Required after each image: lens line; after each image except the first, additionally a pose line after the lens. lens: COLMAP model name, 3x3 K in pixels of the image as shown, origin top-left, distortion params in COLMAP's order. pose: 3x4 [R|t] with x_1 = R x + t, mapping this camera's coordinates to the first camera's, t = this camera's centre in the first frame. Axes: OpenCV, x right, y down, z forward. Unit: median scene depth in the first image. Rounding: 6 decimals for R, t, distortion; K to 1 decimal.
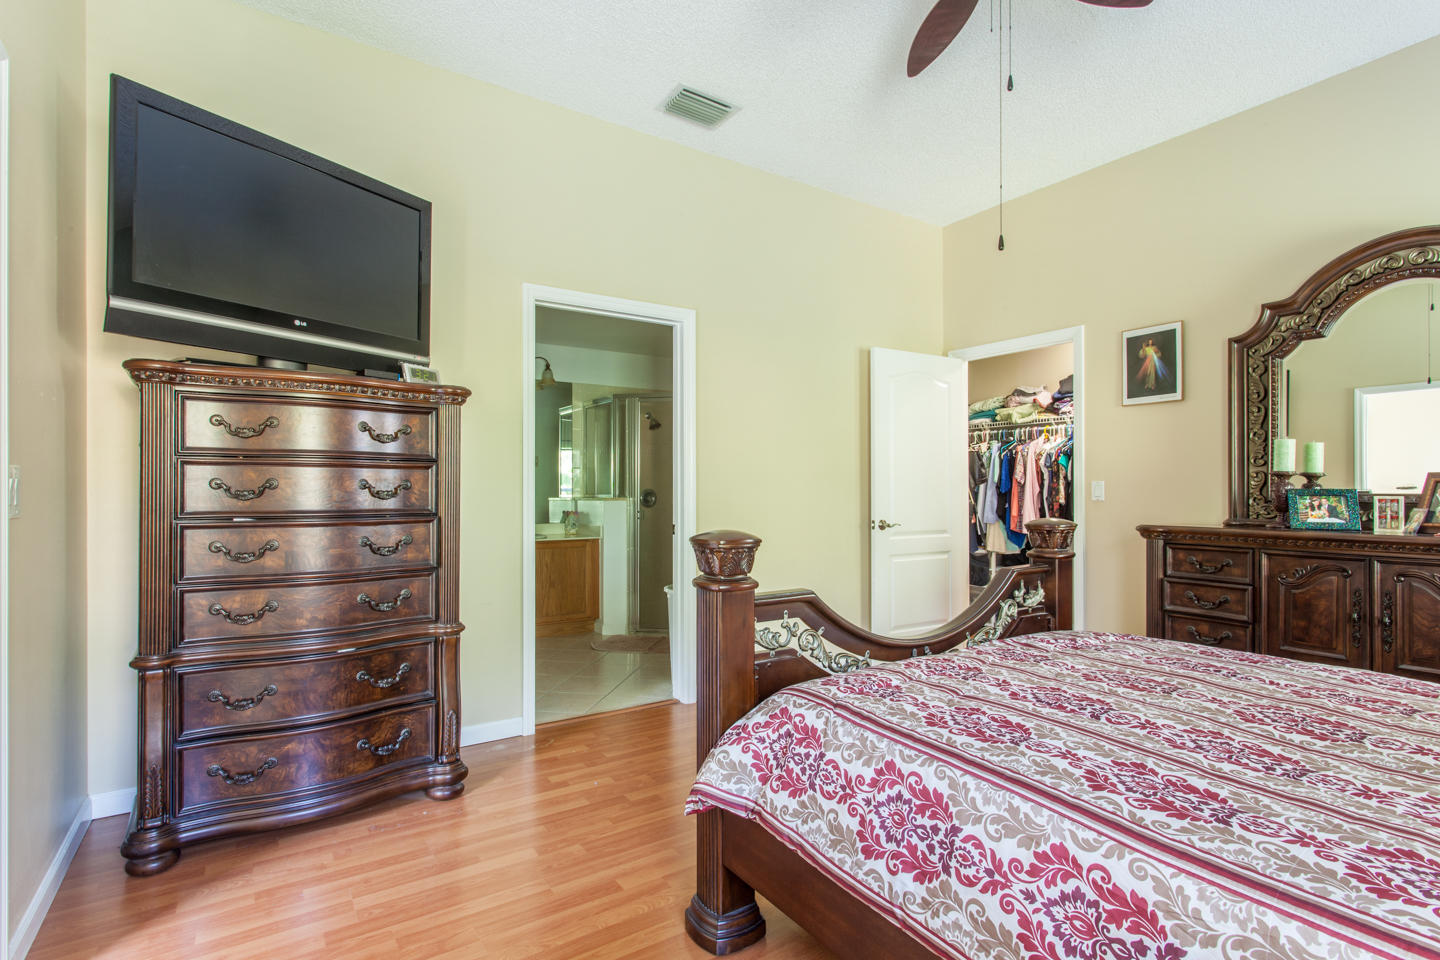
lens RADIAL K [[691.7, 0, 702.9], [0, 691.7, 479.7], [0, 0, 1]] dist [-0.013181, 0.000242]
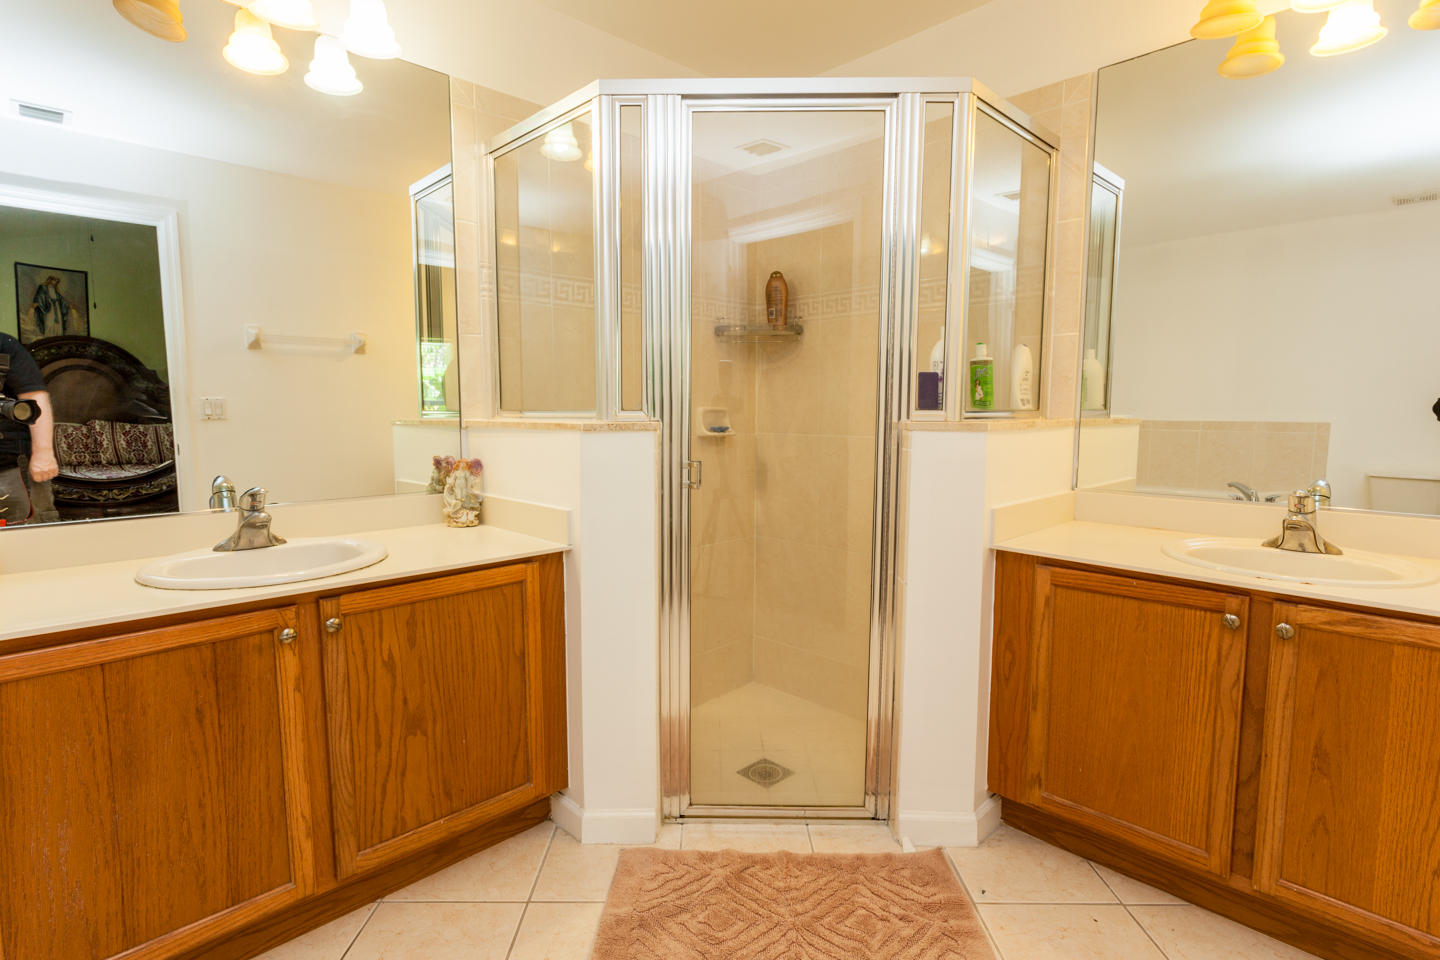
lens RADIAL K [[715.7, 0, 720.0], [0, 715.7, 480.0], [0, 0, 1]] dist [-0.002972, 0.000386]
pose [[0.980223, -0.019211, 0.196962, -0.132318], [-0.003167, 0.993627, 0.112677, 0.014546], [-0.197871, -0.111072, 0.973915, 0.614628]]
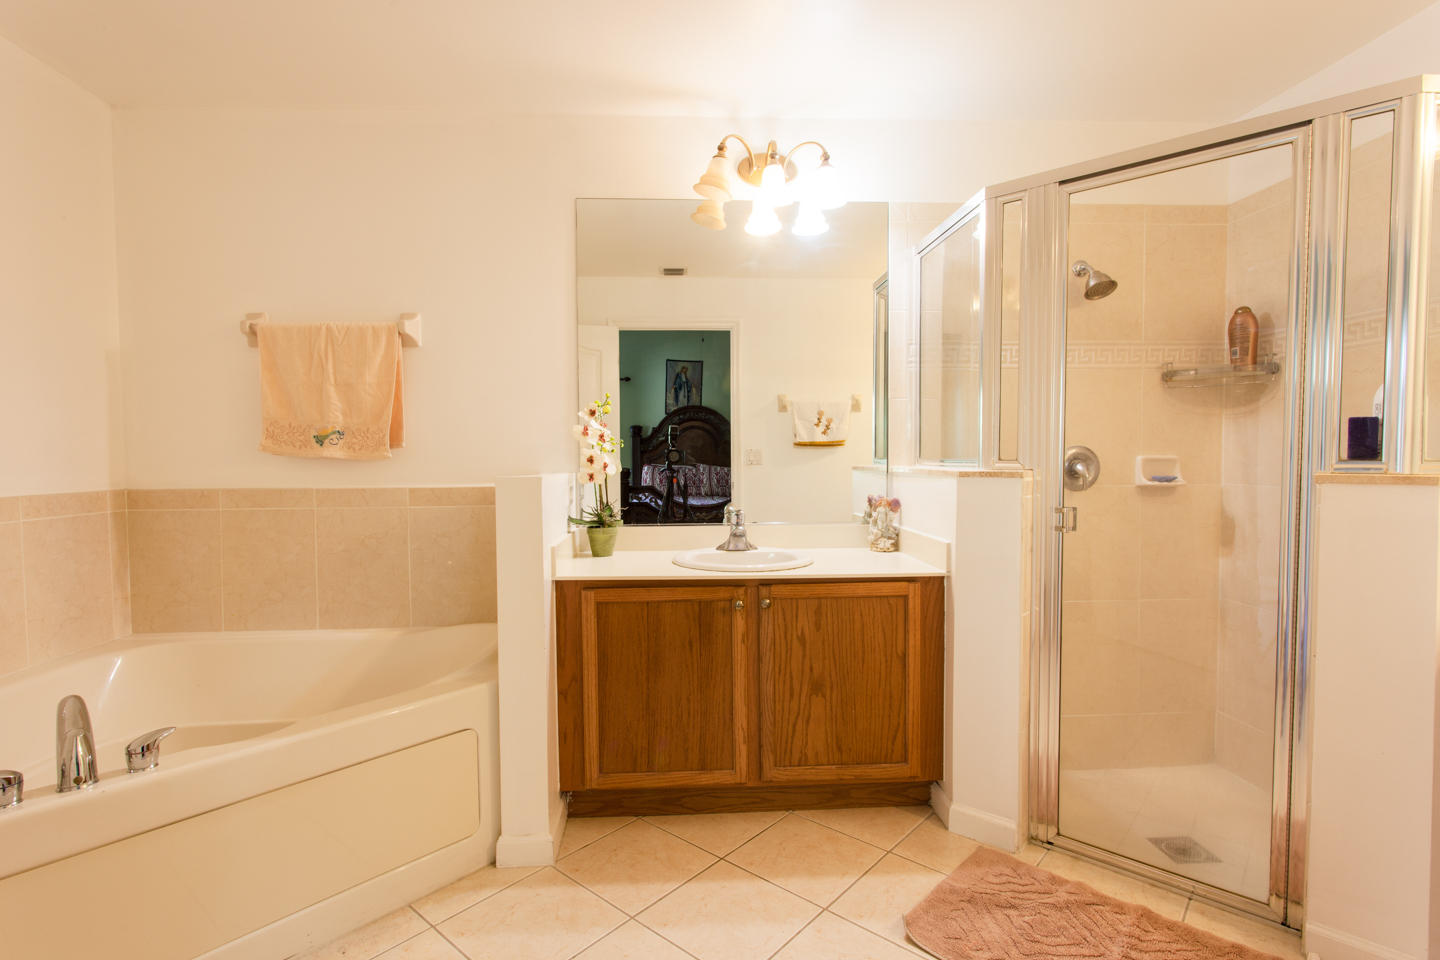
lens RADIAL K [[715.7, 0, 720.0], [0, 715.7, 480.0], [0, 0, 1]] dist [-0.002972, 0.000386]
pose [[0.872048, 0.015071, -0.489189, -0.060089], [0.009331, 0.998832, 0.047407, 0.011368], [0.489332, -0.045906, 0.870888, 0.548905]]
